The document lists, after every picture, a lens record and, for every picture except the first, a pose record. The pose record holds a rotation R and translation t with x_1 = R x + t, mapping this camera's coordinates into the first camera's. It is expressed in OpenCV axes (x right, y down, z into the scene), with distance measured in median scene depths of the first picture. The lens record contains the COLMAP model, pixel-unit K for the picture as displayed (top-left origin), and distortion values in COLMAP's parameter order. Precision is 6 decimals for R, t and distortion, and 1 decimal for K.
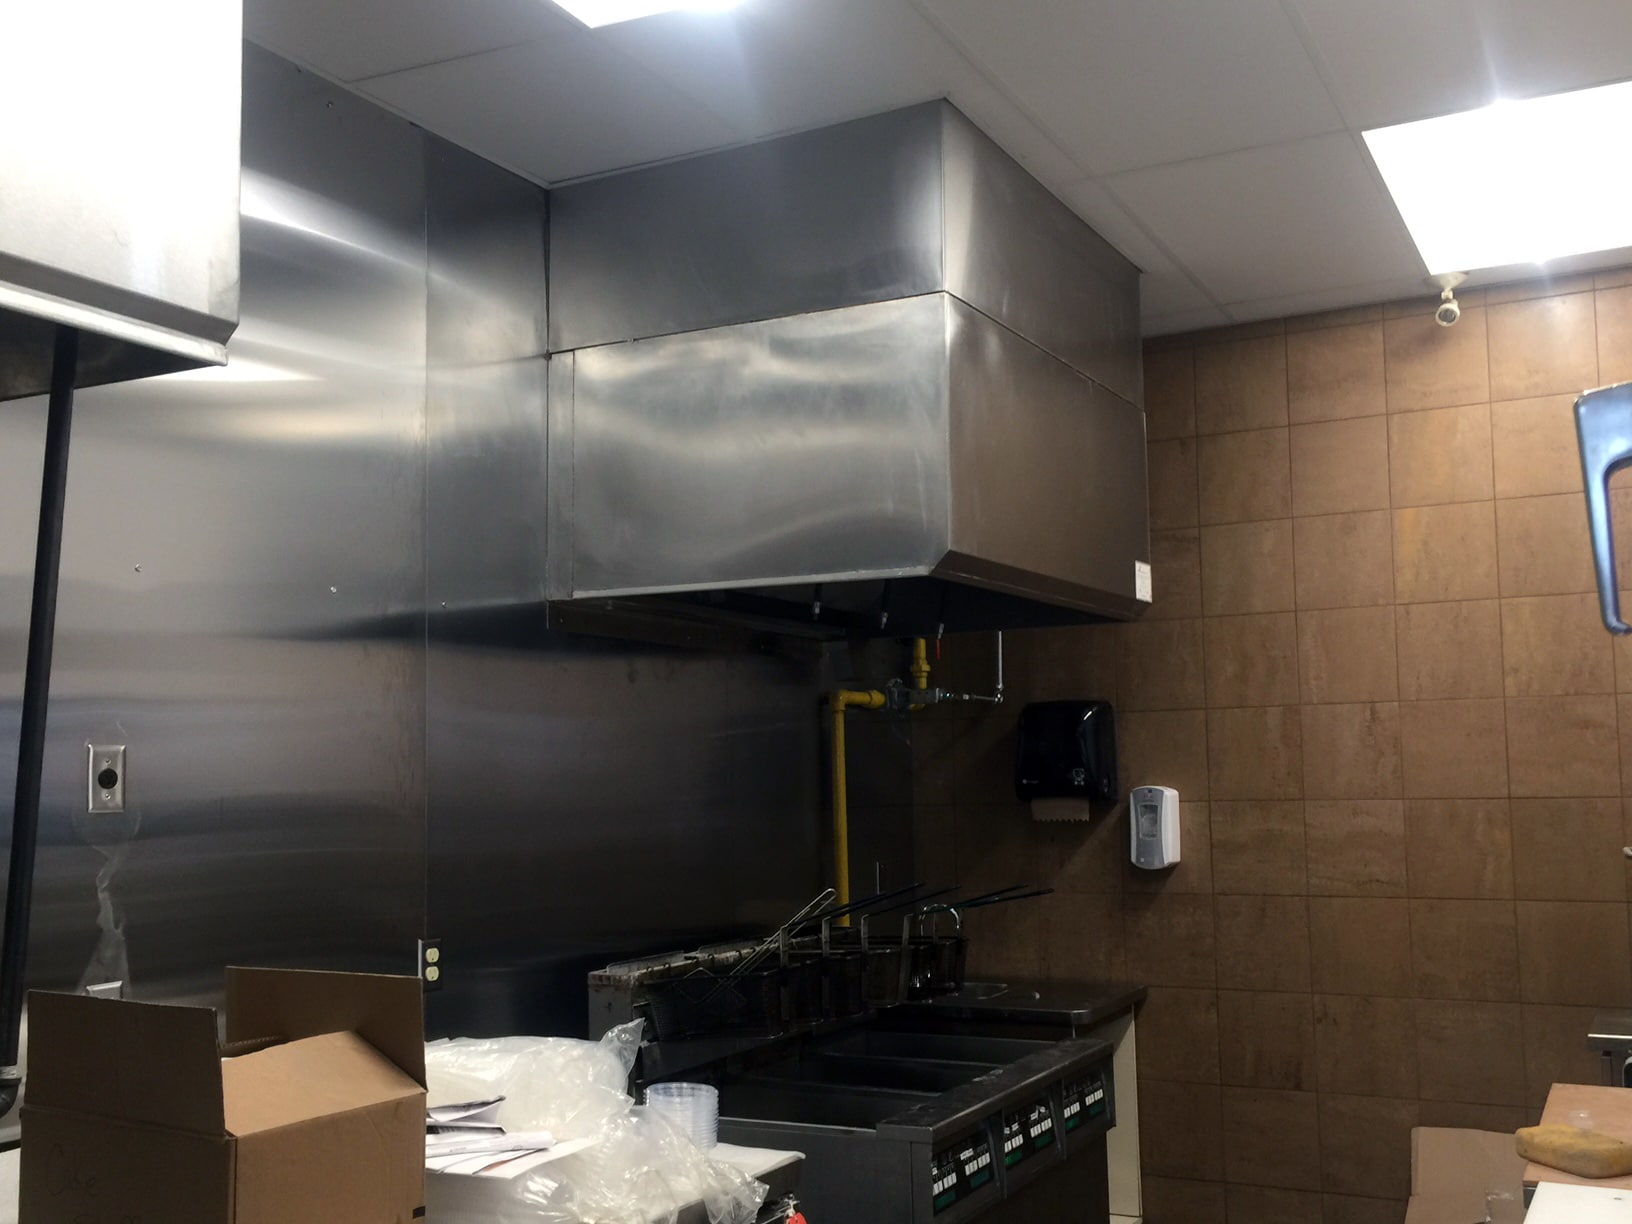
lens RADIAL K [[1597.8, 0, 832.5], [0, 1597.8, 672.9], [0, 0, 1]] dist [0.031205, 0.000000]
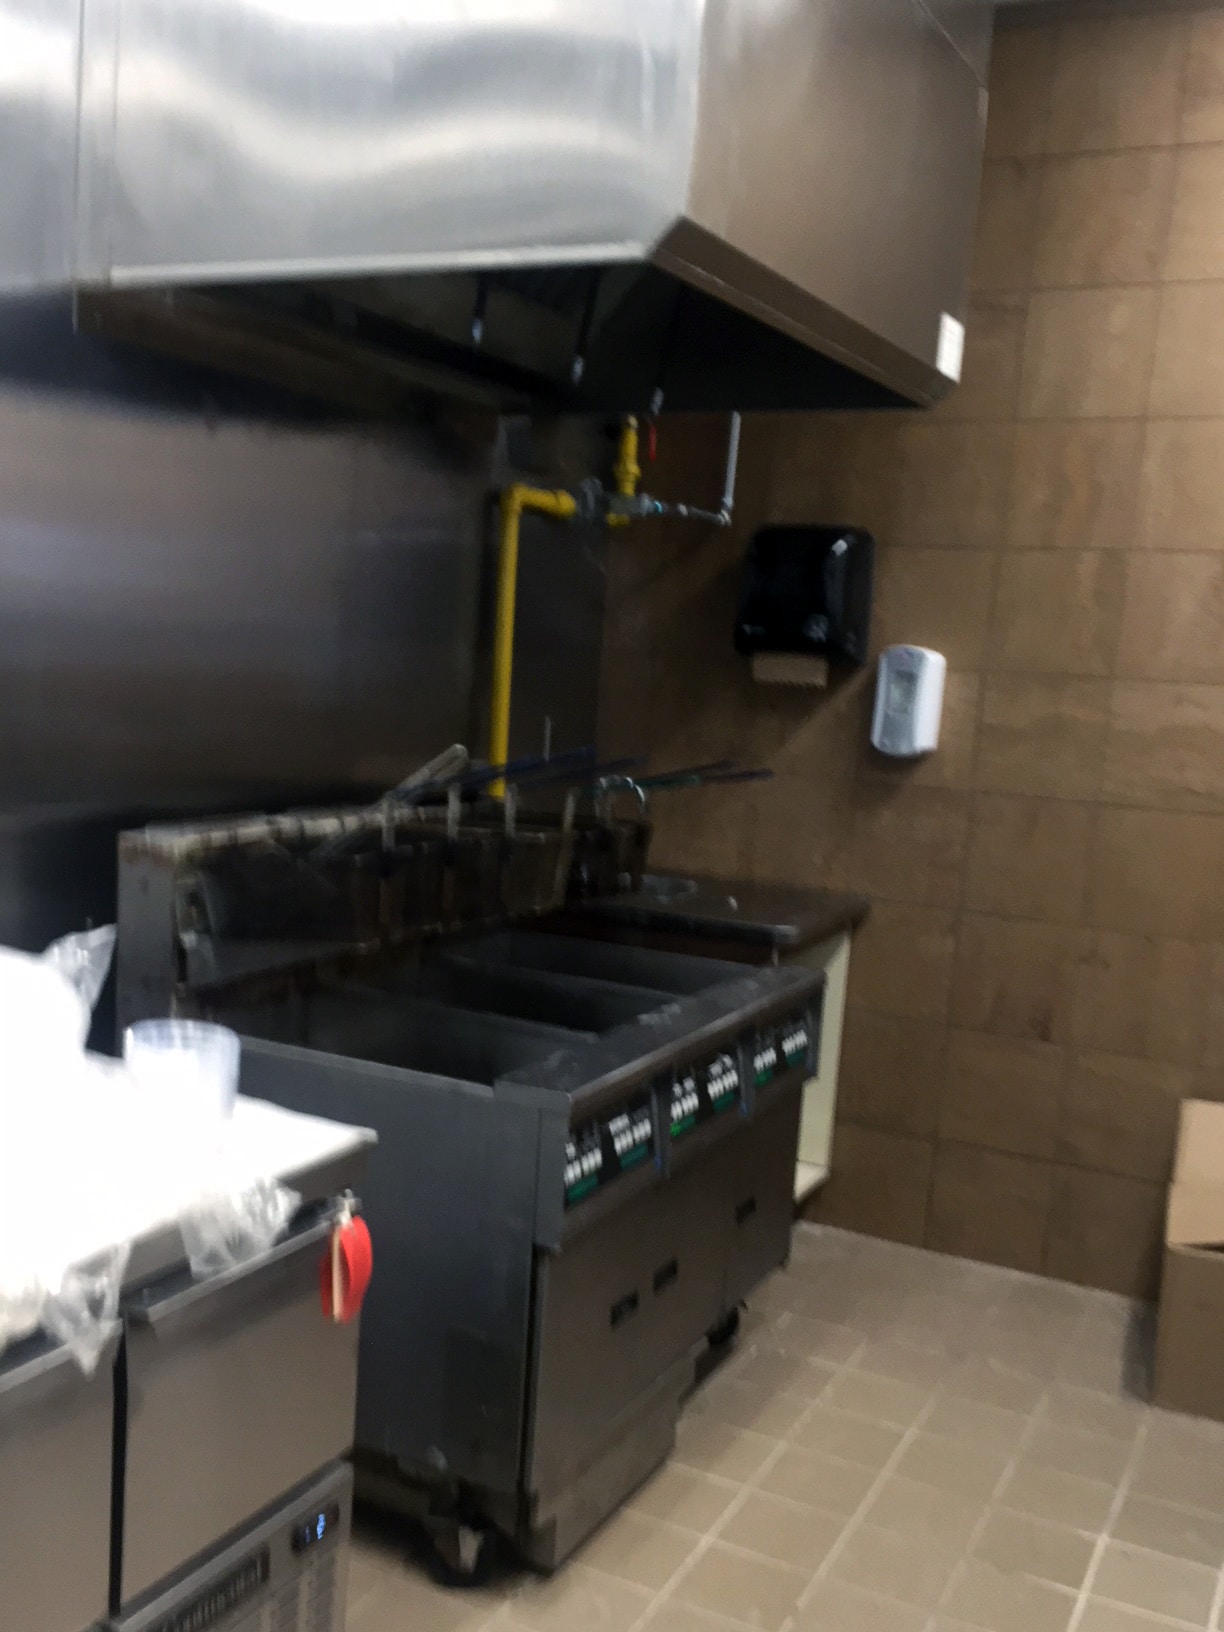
lens RADIAL K [[1597.8, 0, 532.4], [0, 1597.8, 936.3], [0, 0, 1]] dist [0.031205, 0.000000]
pose [[0.996870, 0.078295, 0.010959, 0.021997], [-0.078571, 0.965789, 0.247141, 0.030963], [0.008766, -0.247228, 0.968918, 0.234057]]
